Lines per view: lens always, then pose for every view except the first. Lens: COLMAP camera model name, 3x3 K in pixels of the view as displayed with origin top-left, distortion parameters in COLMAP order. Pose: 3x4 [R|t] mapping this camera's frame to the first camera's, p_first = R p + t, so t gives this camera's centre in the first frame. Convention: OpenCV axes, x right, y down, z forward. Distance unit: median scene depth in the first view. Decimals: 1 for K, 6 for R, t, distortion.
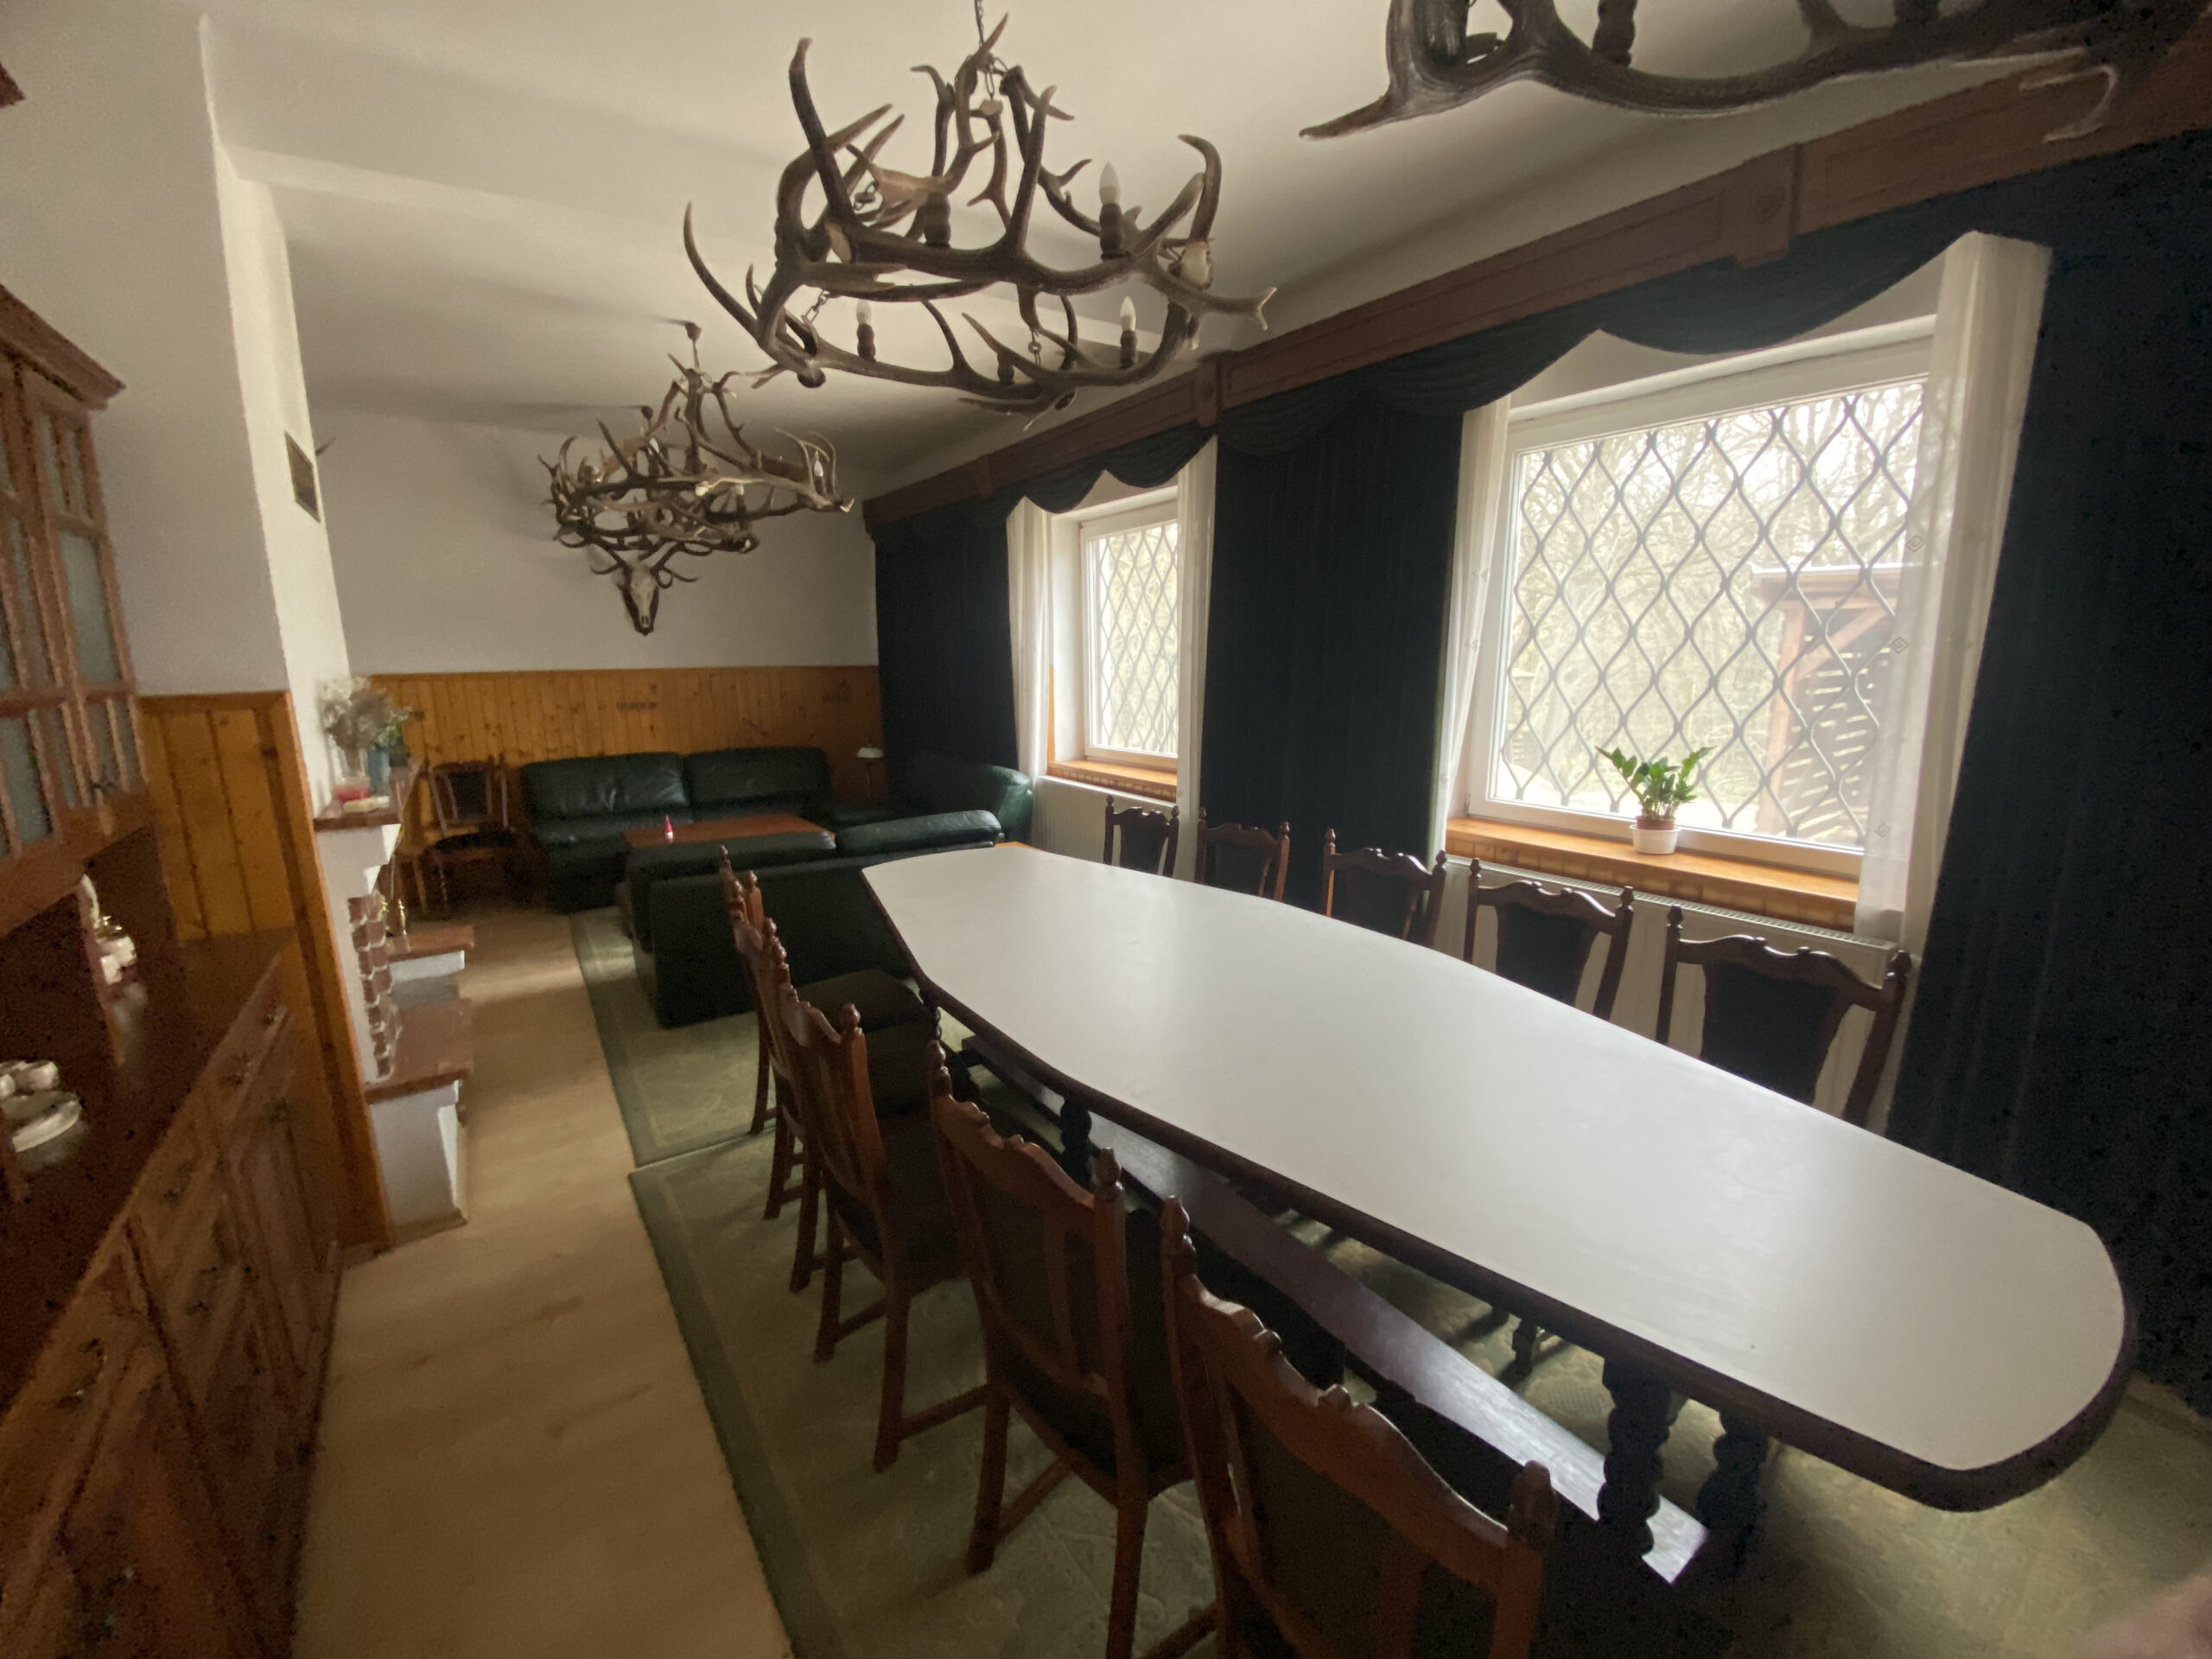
lens RADIAL K [[898.5, 0, 1114.5], [0, 898.5, 817.4], [0, 0, 1]] dist [-0.001252, -0.000406]
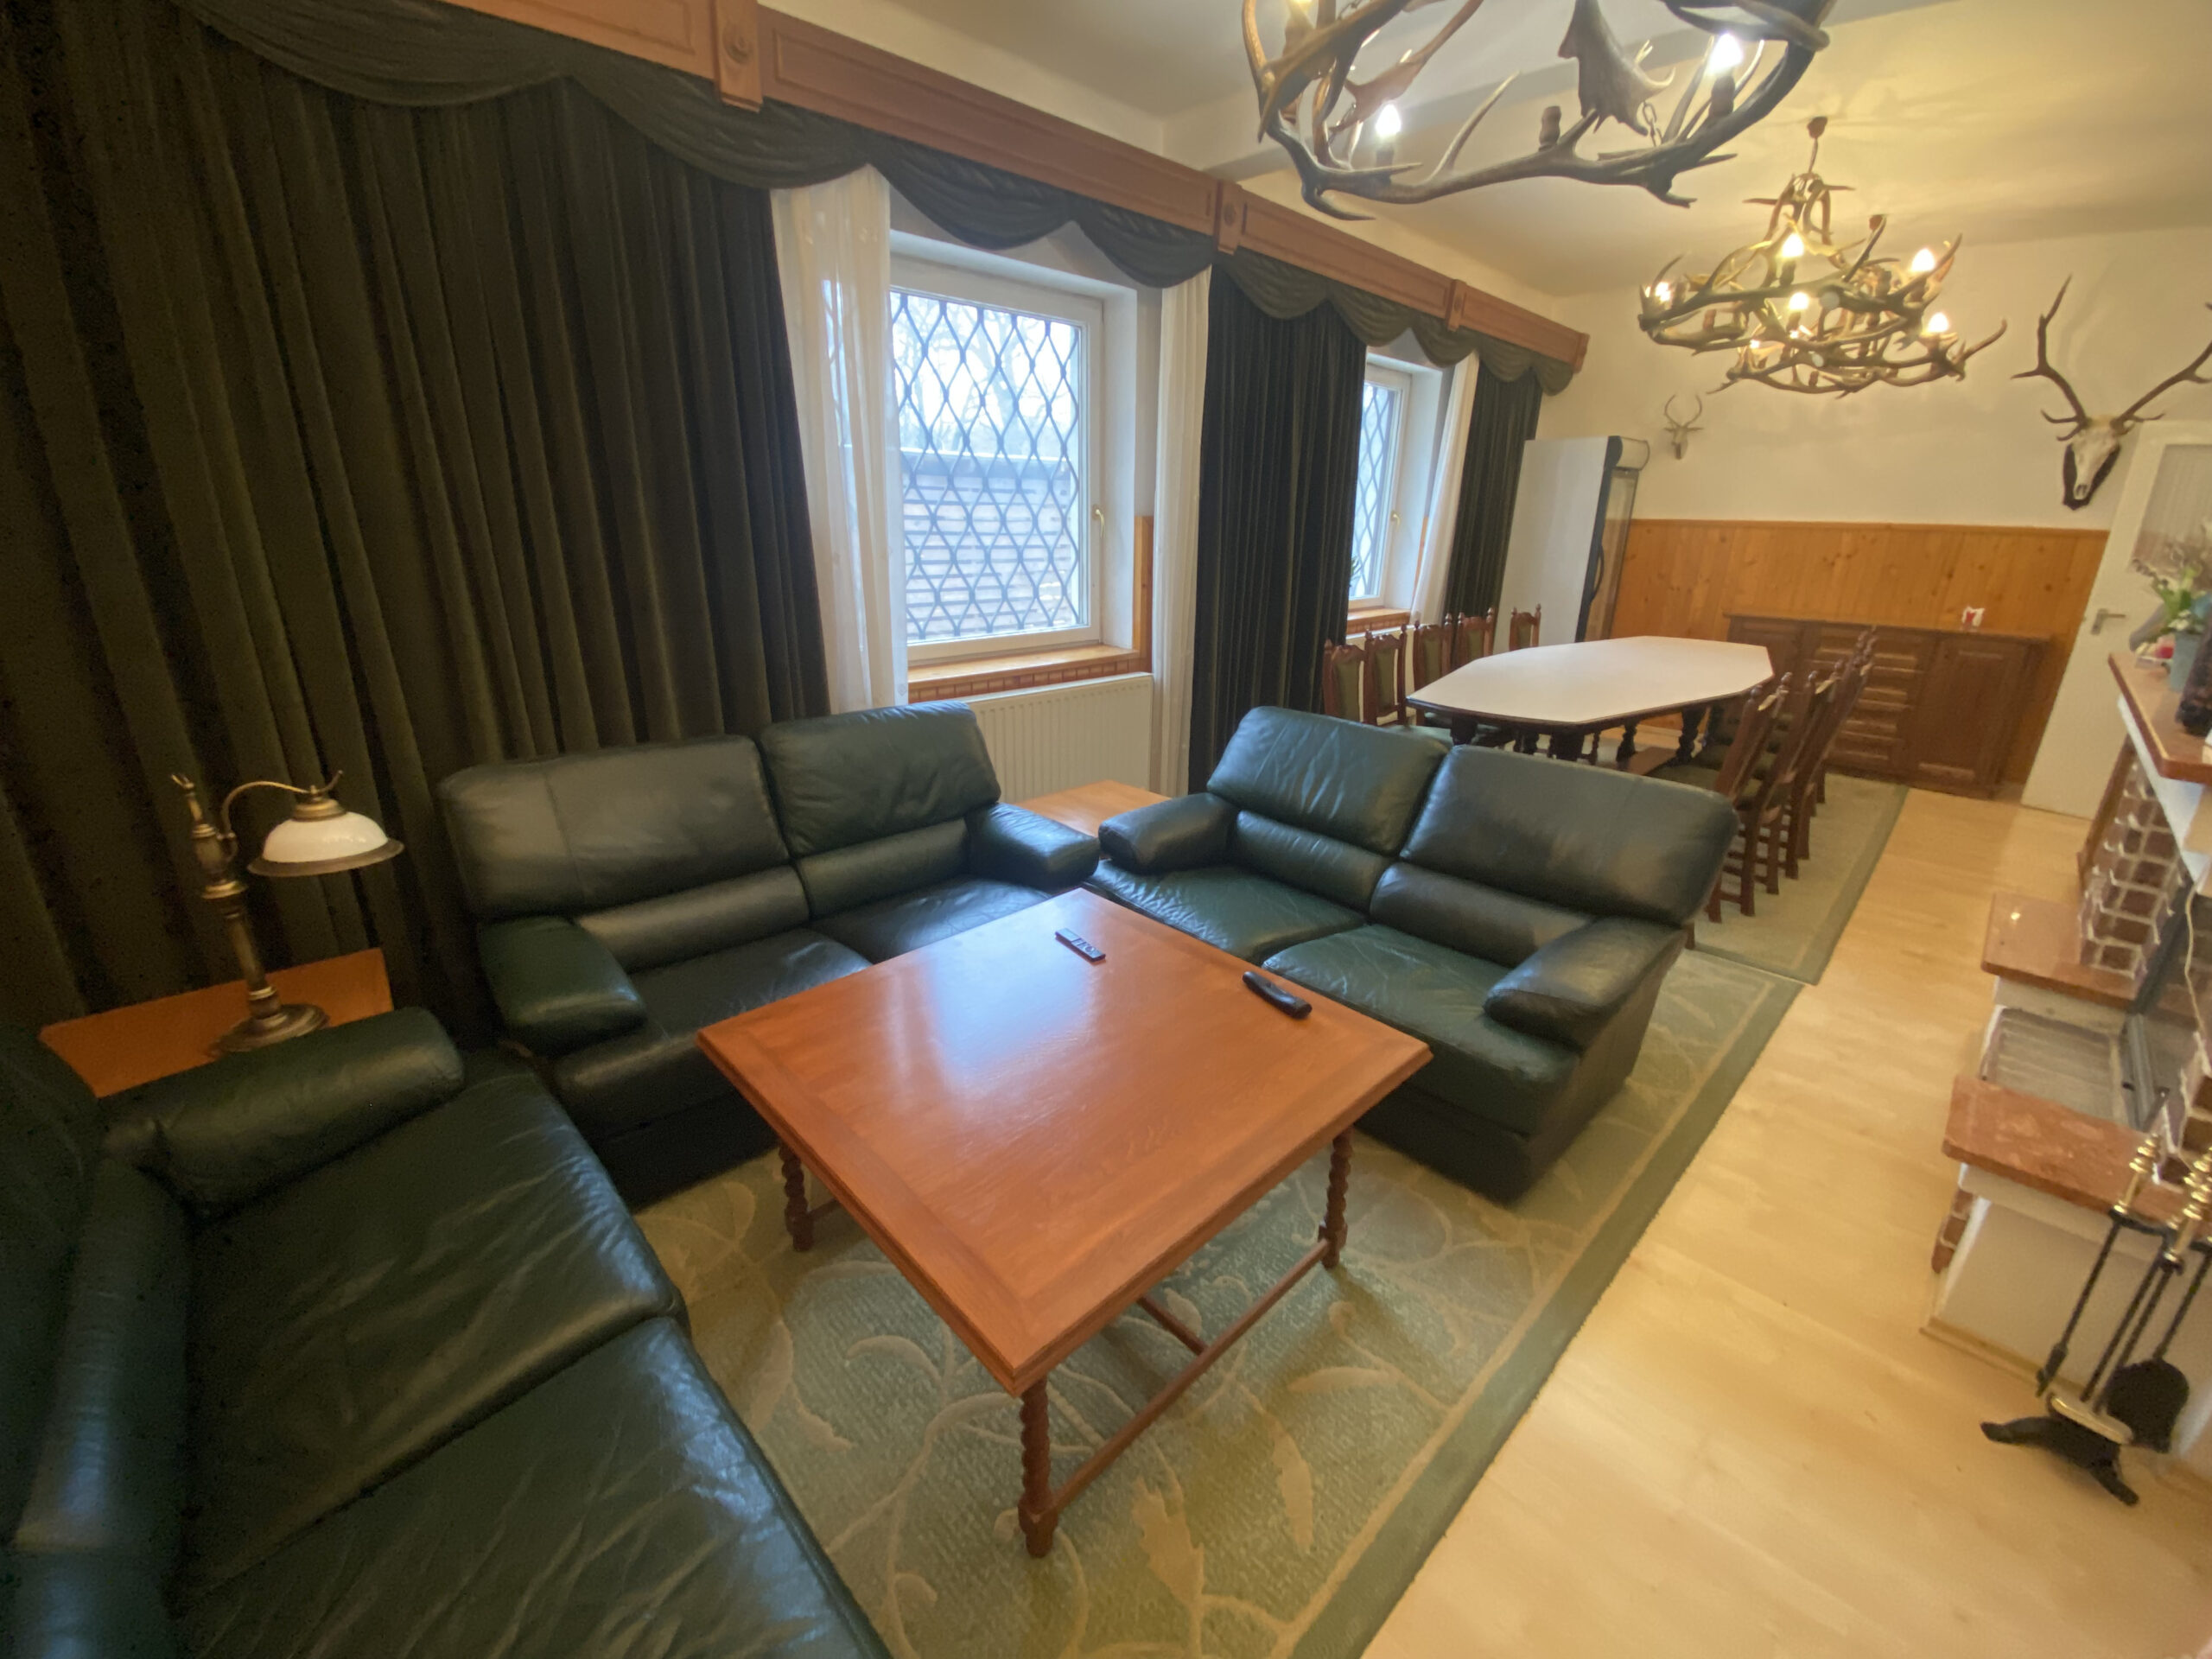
lens RADIAL K [[898.5, 0, 1114.5], [0, 898.5, 817.4], [0, 0, 1]] dist [-0.001252, -0.000406]
pose [[-0.142924, -0.324990, 0.934855, -0.809578], [0.162863, 0.923954, 0.346099, -0.191944], [-0.976242, 0.201719, -0.079126, 1.100414]]
